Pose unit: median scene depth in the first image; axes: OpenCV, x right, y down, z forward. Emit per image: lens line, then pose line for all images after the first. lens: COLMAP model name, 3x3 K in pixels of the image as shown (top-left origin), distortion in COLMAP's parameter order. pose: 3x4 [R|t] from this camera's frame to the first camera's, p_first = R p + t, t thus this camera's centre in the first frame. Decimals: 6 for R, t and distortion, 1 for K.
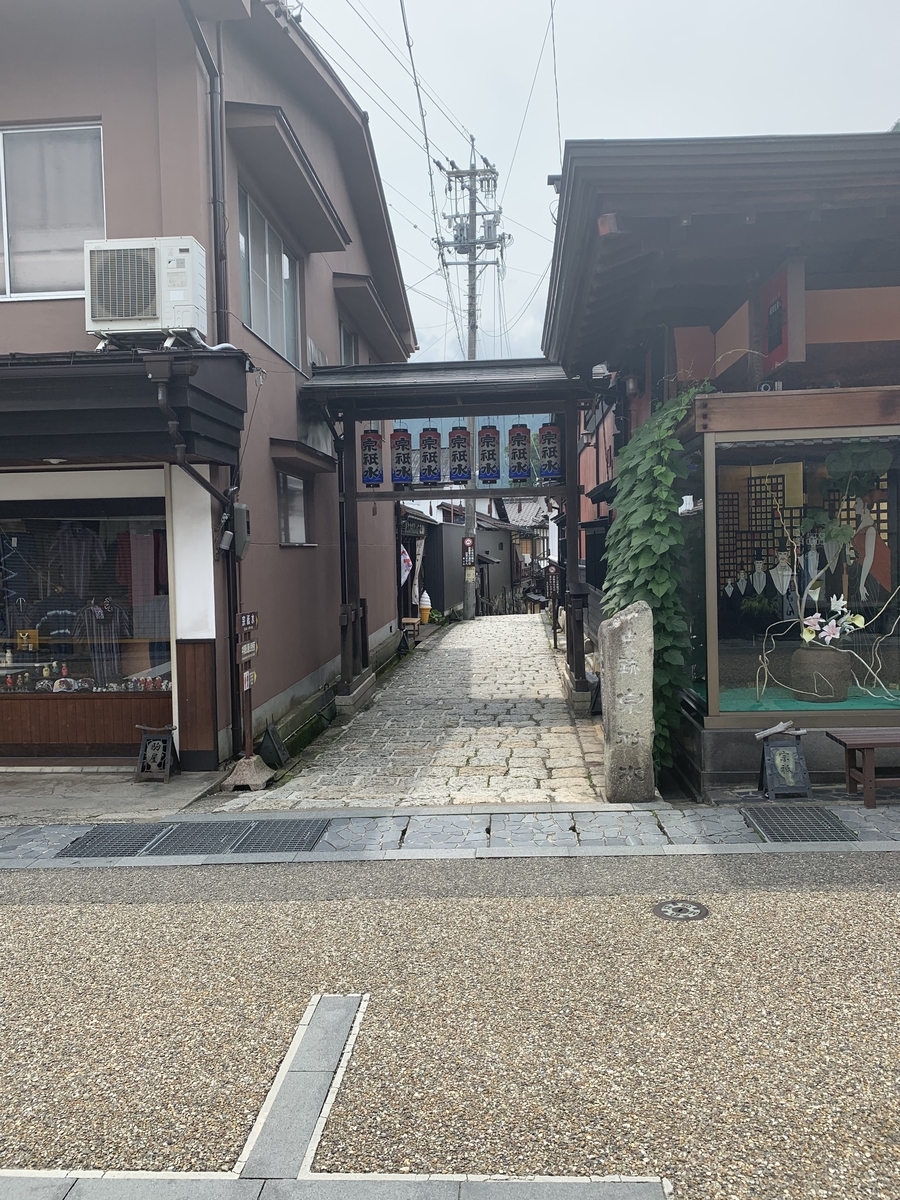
lens RADIAL K [[910.6, 0, 450.0], [0, 910.6, 600.0], [0, 0, 1]] dist [0.005535, 0.001539]
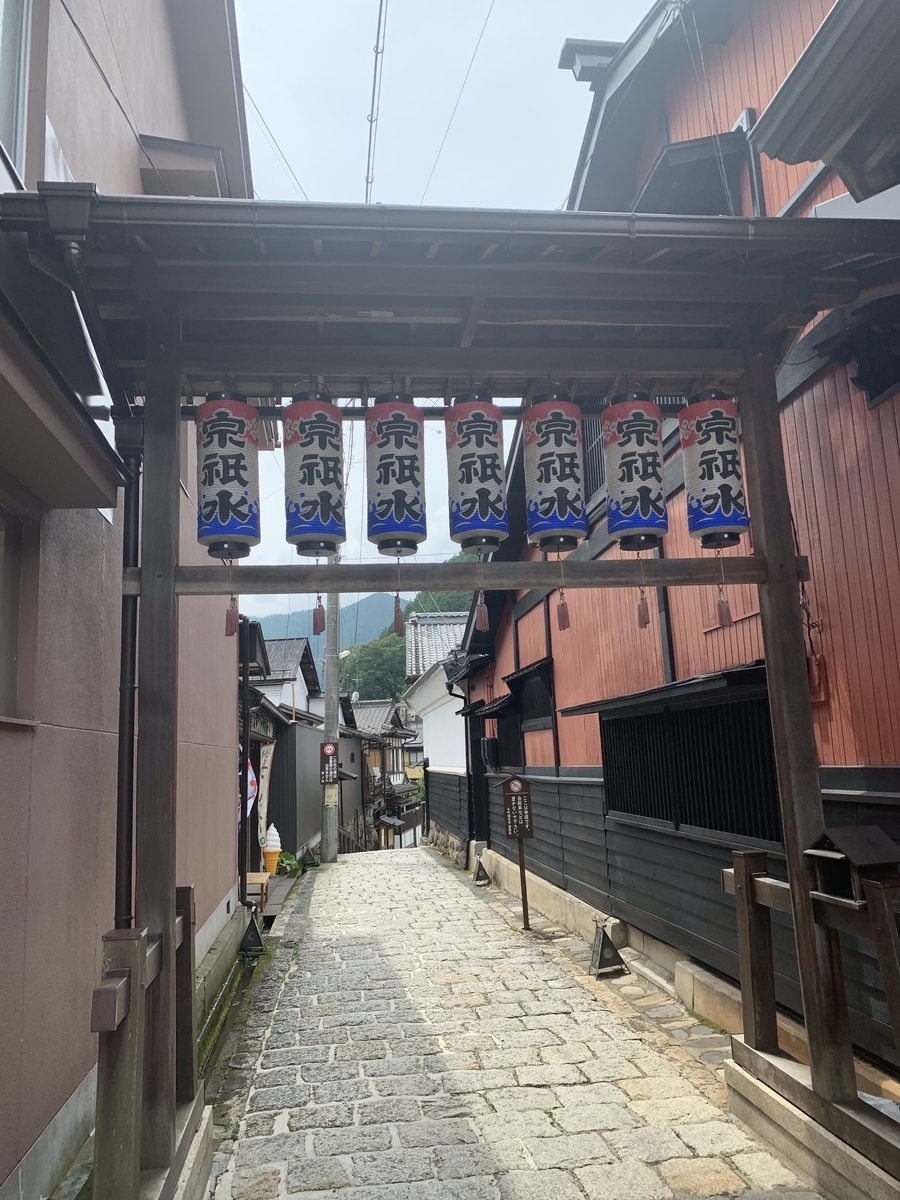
lens RADIAL K [[910.6, 0, 450.0], [0, 910.6, 600.0], [0, 0, 1]] dist [0.005535, 0.001539]
pose [[0.980460, 0.014096, 0.196212, -0.032758], [0.031914, 0.972819, -0.229358, -0.012358], [-0.194112, 0.231139, 0.953360, 0.310264]]
